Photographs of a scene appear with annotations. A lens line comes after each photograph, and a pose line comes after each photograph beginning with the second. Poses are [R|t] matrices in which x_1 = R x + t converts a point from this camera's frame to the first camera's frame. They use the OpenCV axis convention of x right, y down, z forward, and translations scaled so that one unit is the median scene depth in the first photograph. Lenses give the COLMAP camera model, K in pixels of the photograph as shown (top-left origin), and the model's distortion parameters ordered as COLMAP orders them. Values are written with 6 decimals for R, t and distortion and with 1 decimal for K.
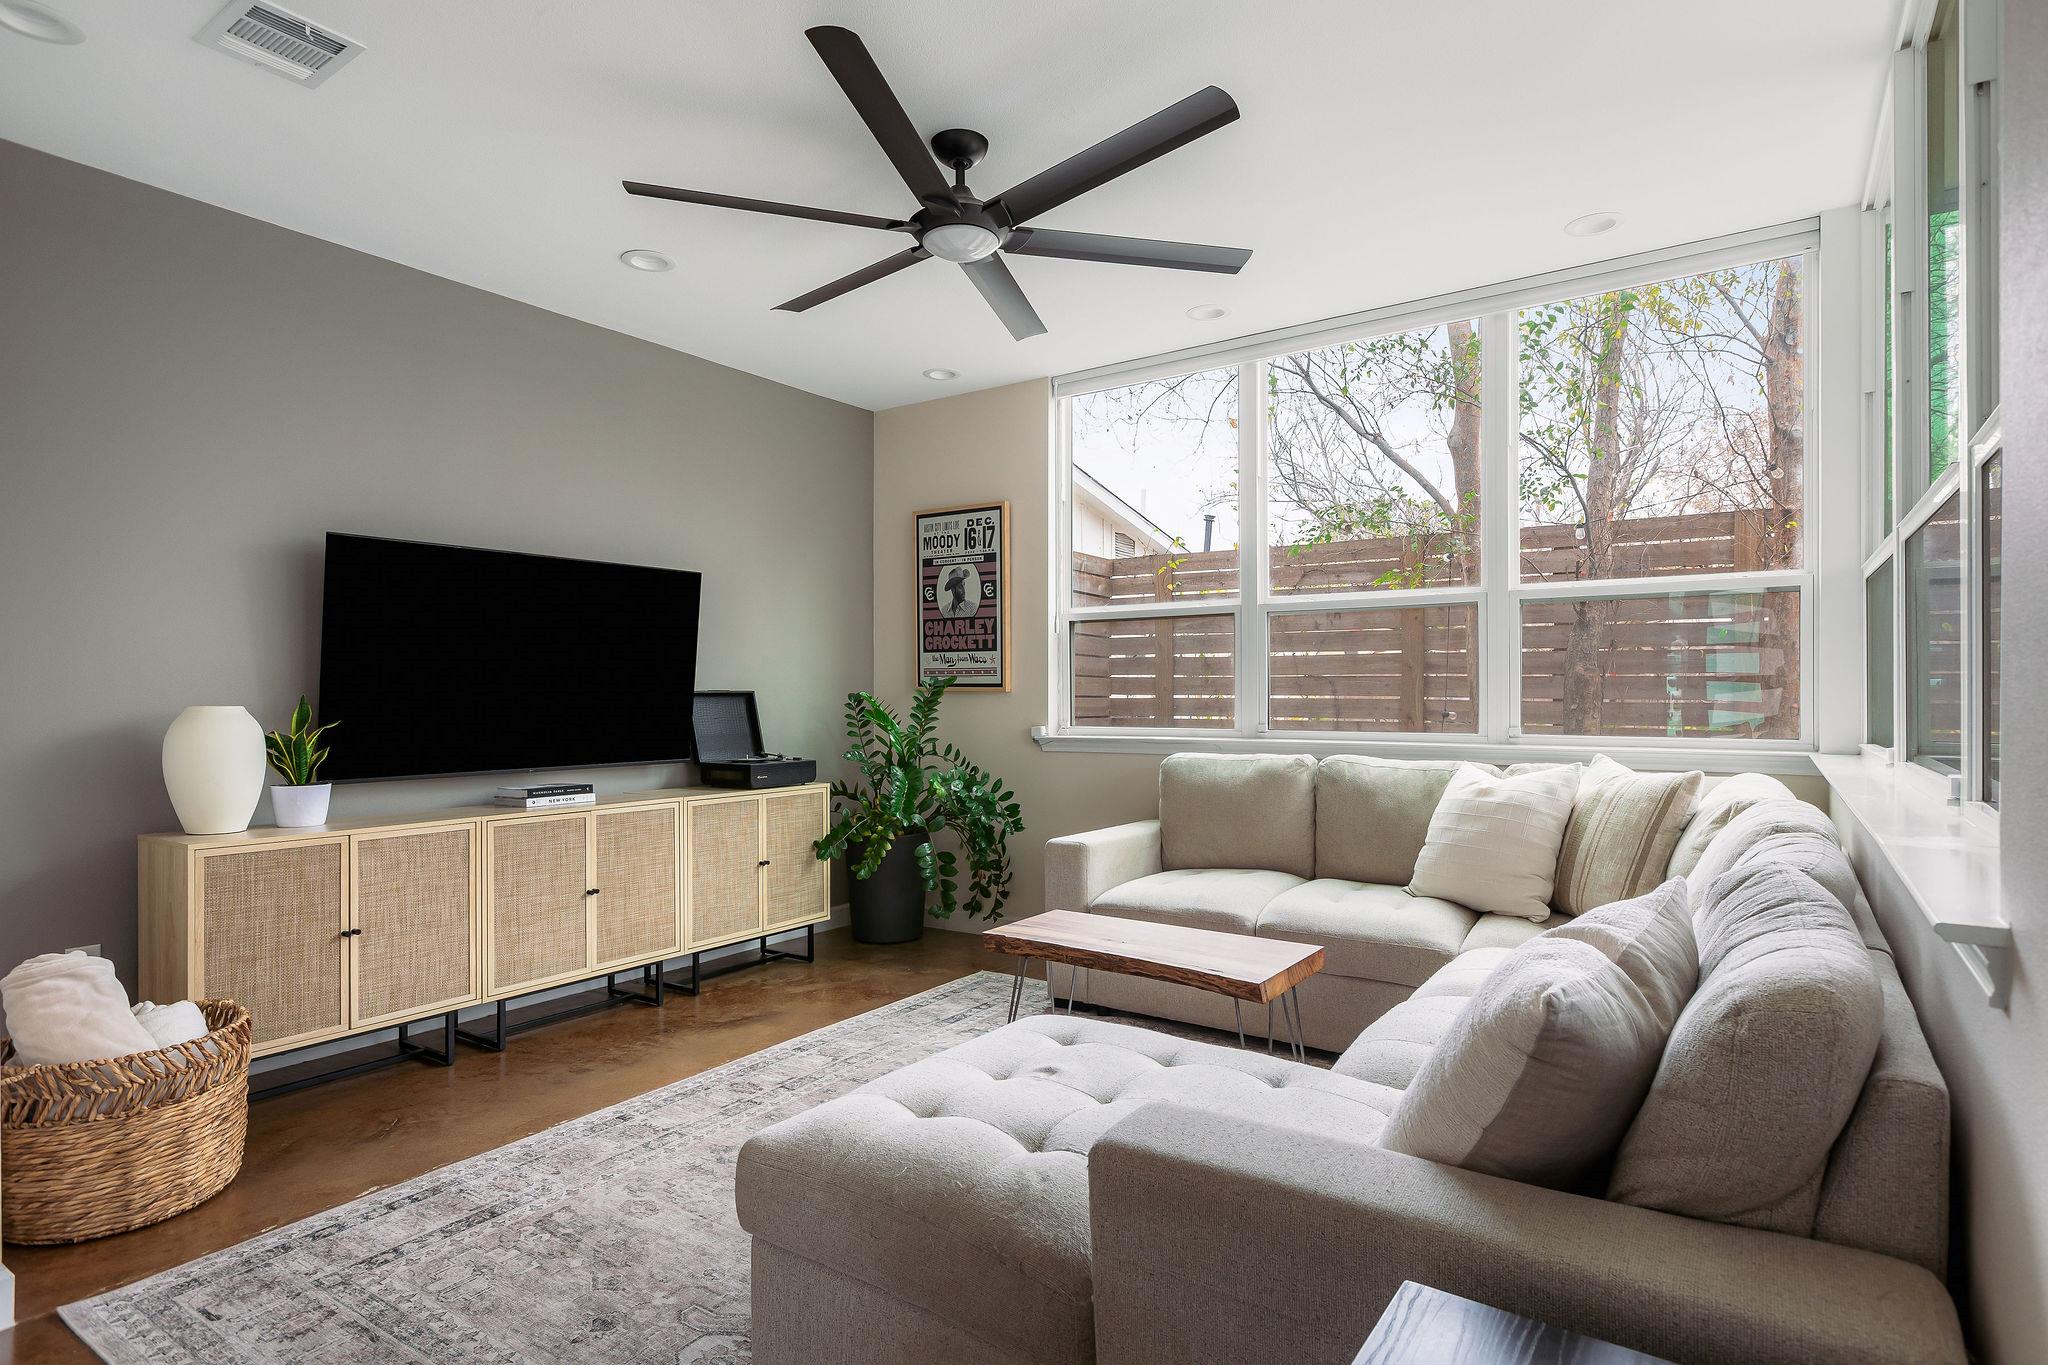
lens RADIAL K [[1066.5, 0, 1034.7], [0, 1066.5, 683.5], [0, 0, 1]] dist [-0.004572, -0.000869]
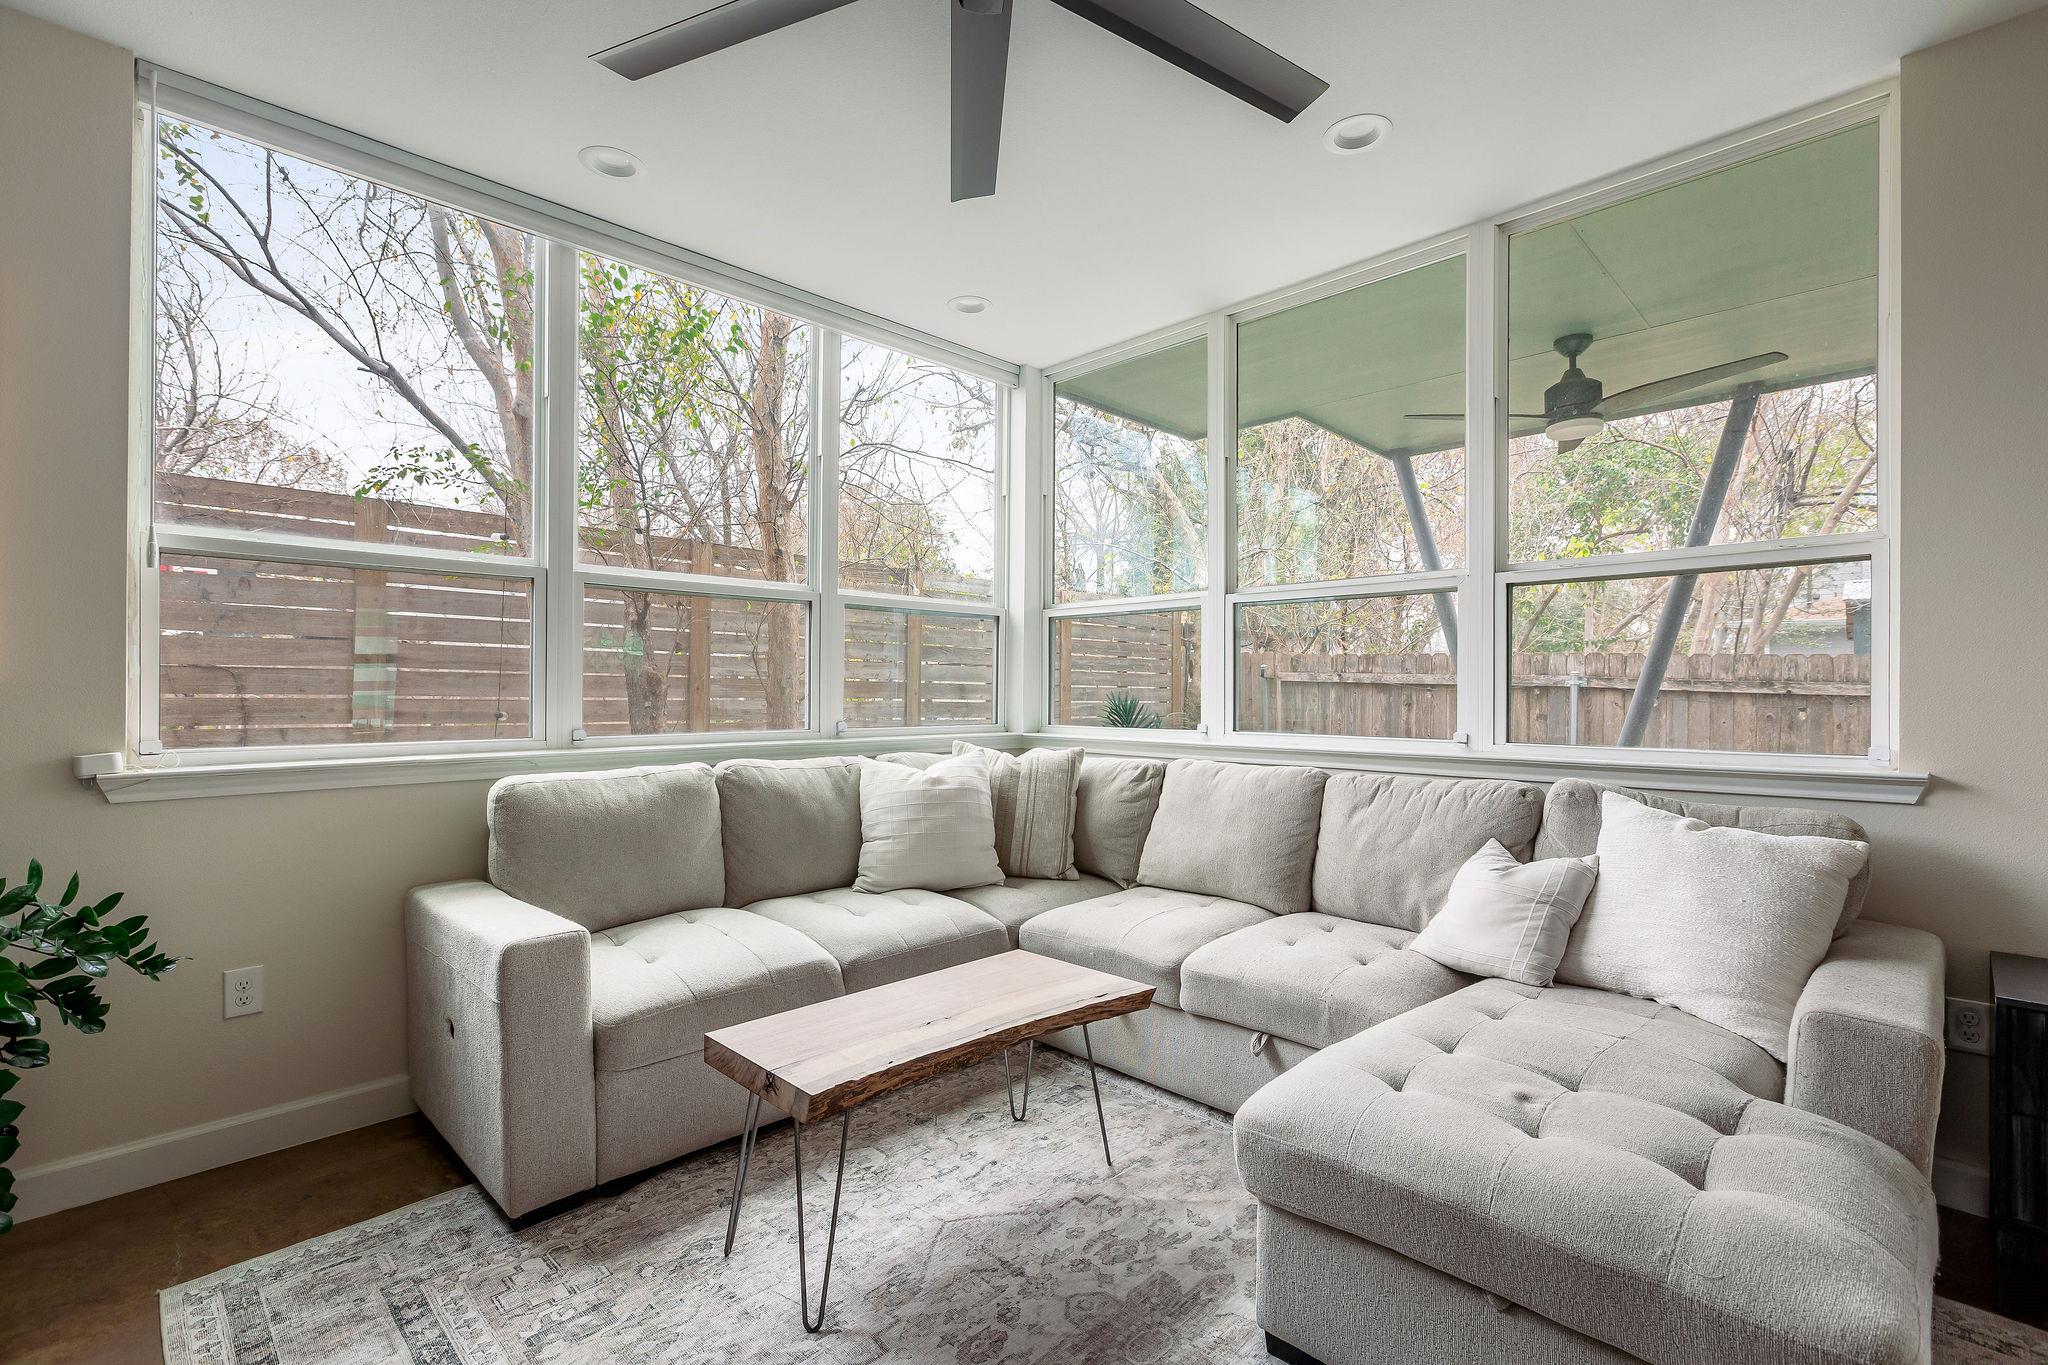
lens RADIAL K [[914.9, 0, 1031.4], [0, 914.9, 691.4], [0, 0, 1]] dist [0.001087, 0.000175]
pose [[0.177637, 0.003712, 0.984089, -0.436298], [-0.010612, 0.999942, -0.001856, 0.009844], [-0.984039, -0.010114, 0.177666, 0.665821]]
